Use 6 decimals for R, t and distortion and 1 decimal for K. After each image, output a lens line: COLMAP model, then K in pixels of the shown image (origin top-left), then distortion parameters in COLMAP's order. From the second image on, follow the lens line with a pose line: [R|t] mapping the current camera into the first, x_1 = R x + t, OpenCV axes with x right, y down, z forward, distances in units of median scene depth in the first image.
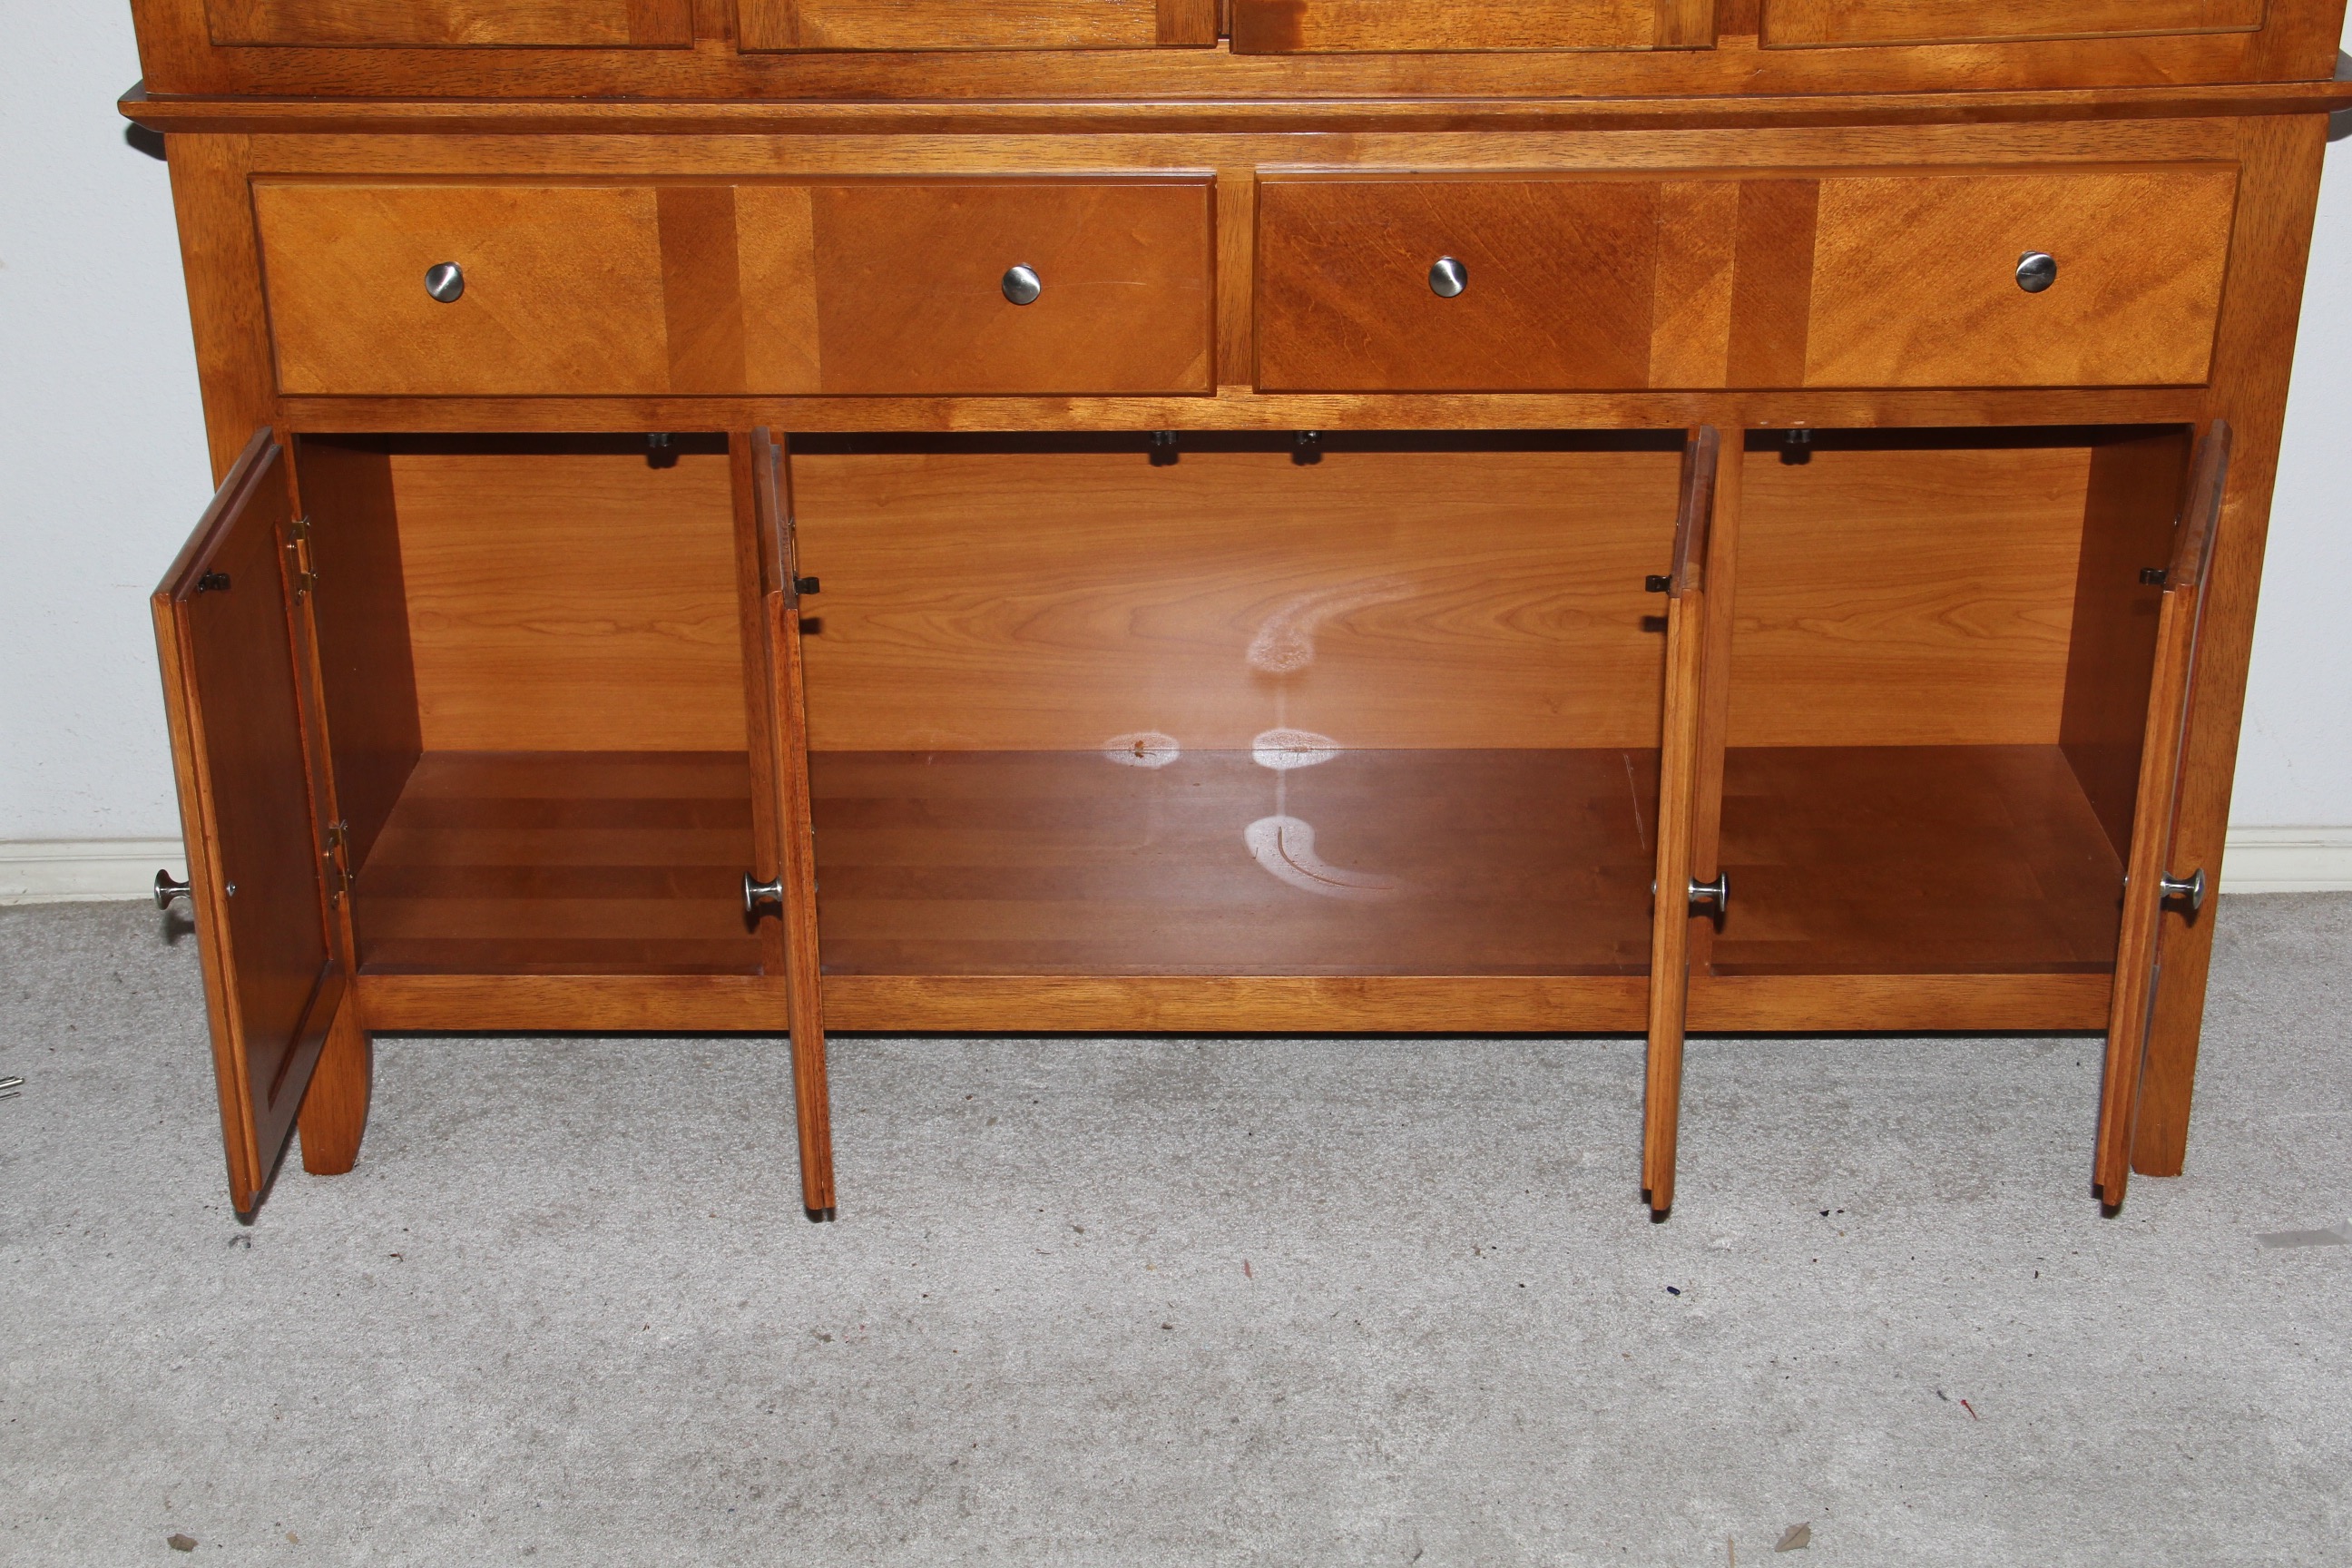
lens RADIAL K [[3424.4, 0, 1176.0], [0, 3424.4, 784.0], [0, 0, 1]] dist [0.082405, 0.508342]
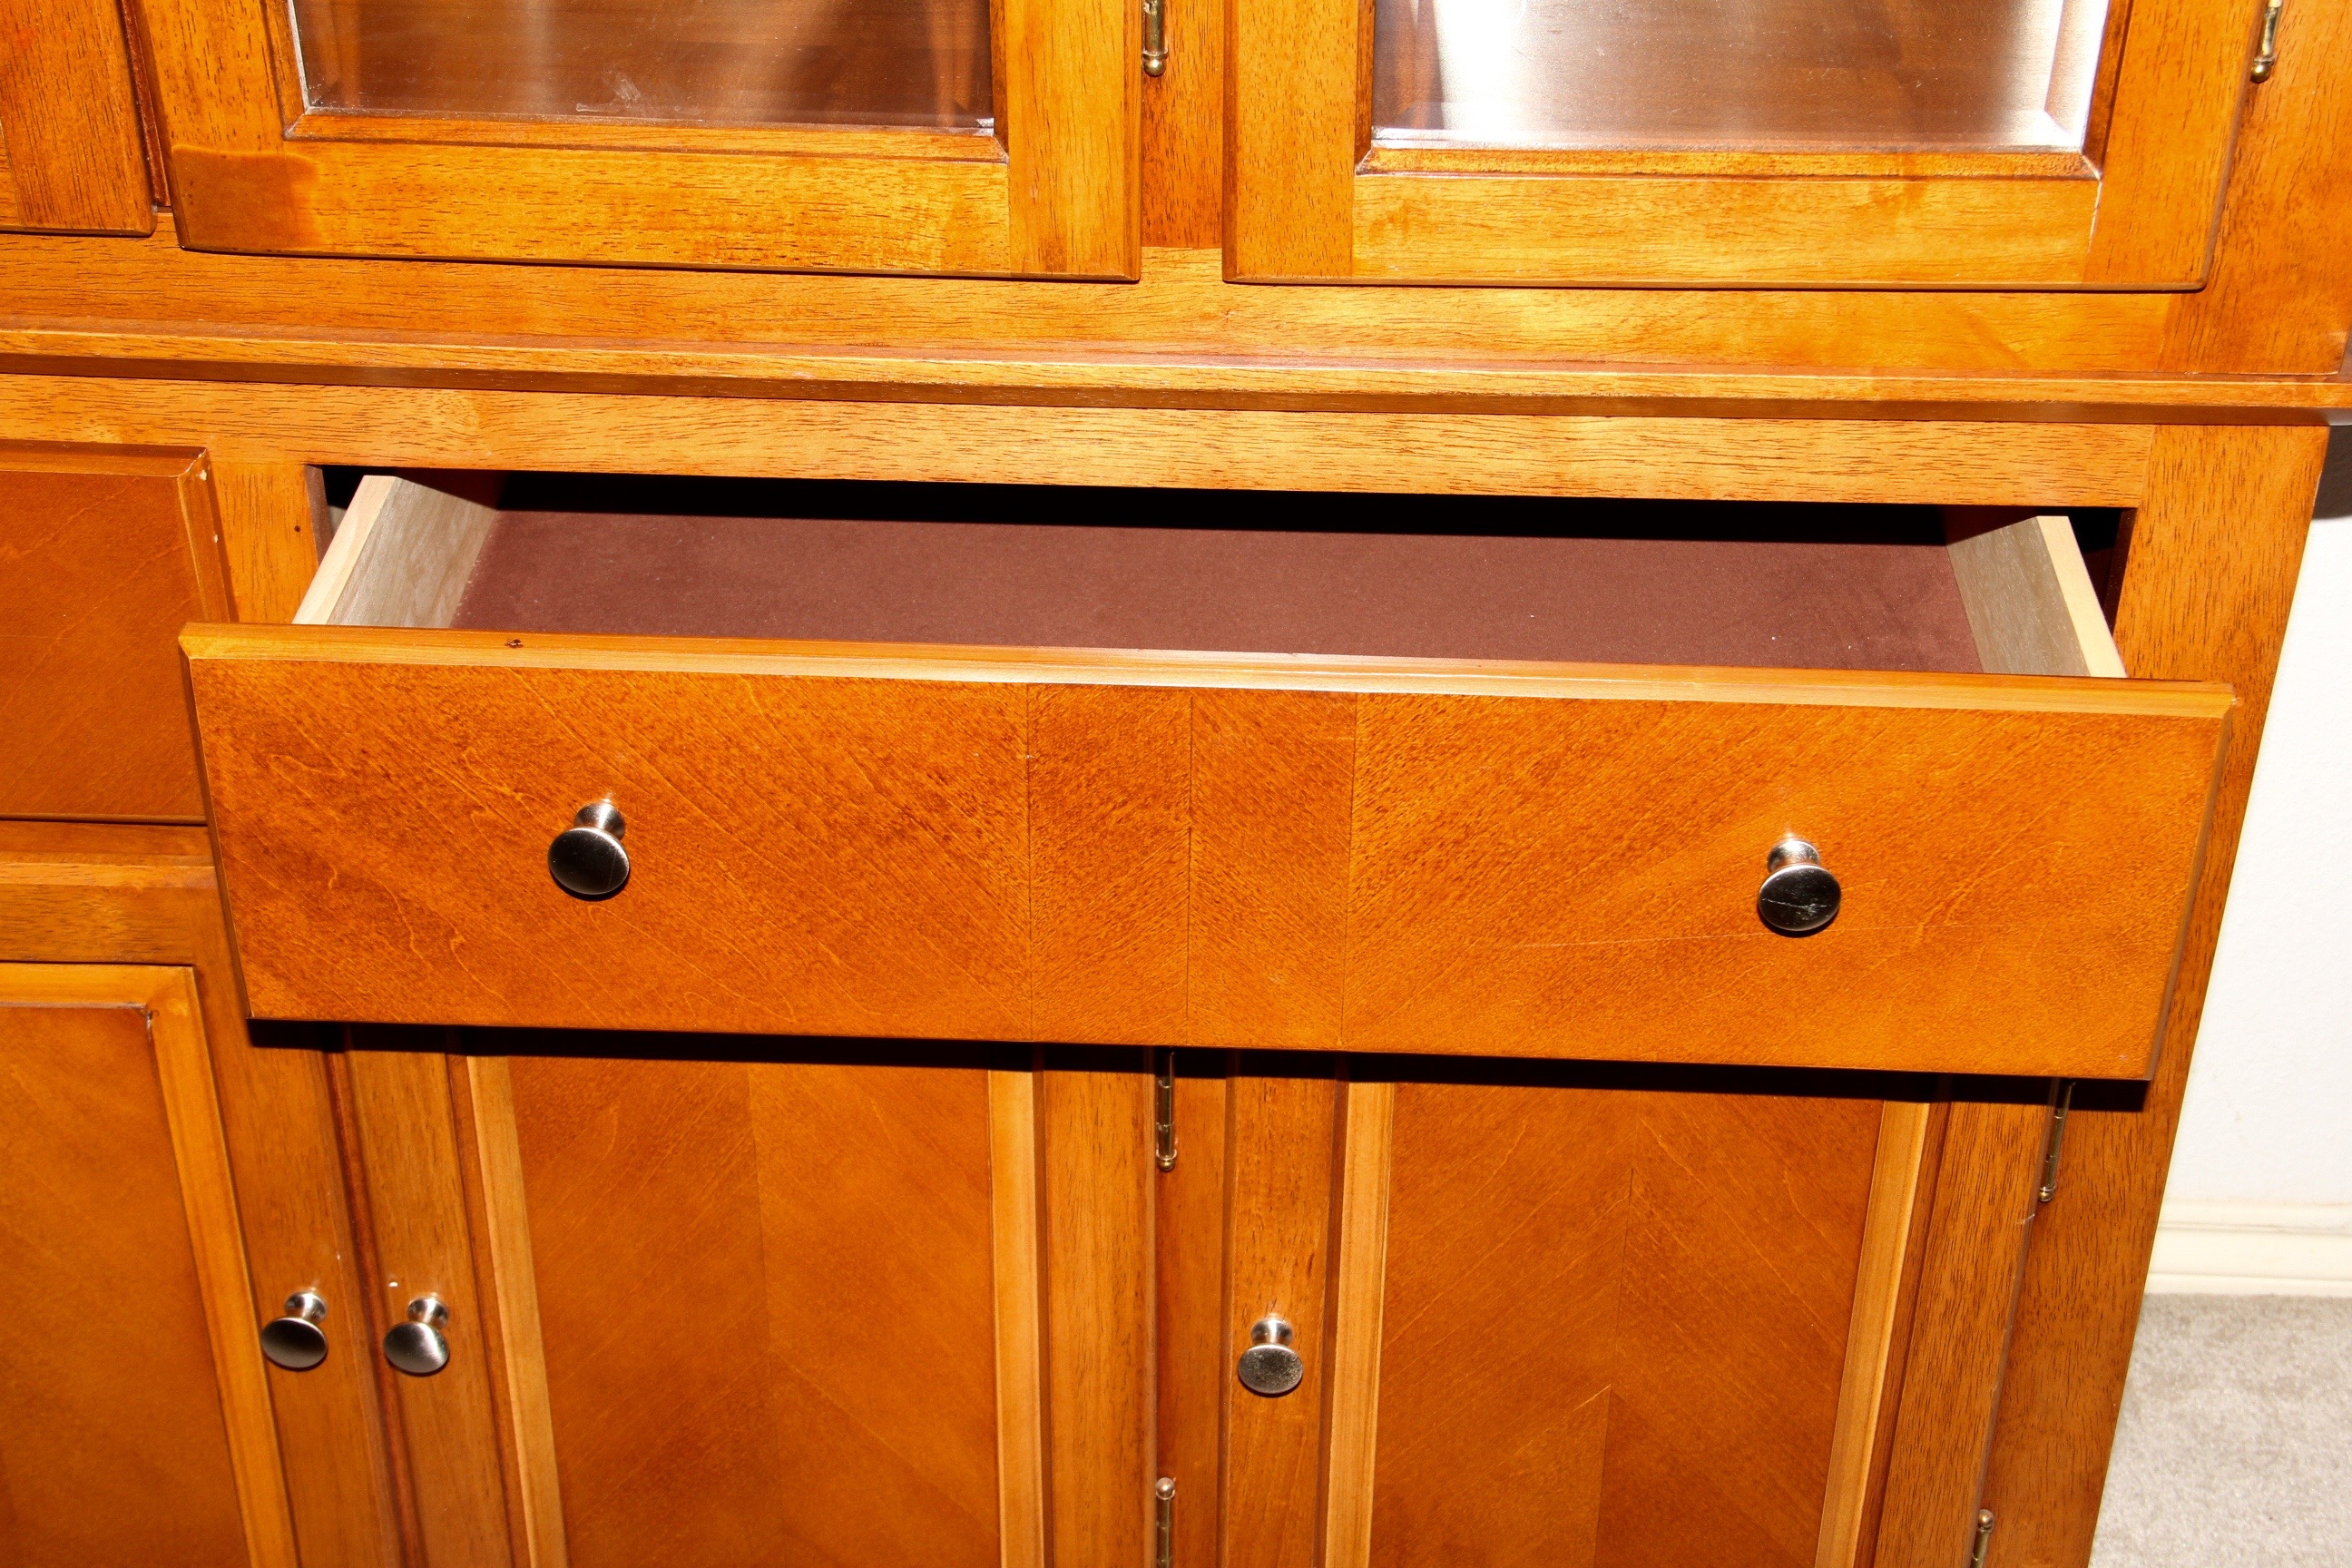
lens RADIAL K [[3571.9, 0, 1176.0], [0, 3571.9, 784.0], [0, 0, 1]] dist [0.033477, 0.621691]
pose [[0.991146, -0.062278, 0.117269, 0.099287], [0.042281, 0.985240, 0.165878, -0.232741], [-0.125868, -0.159451, 0.979149, 0.499284]]
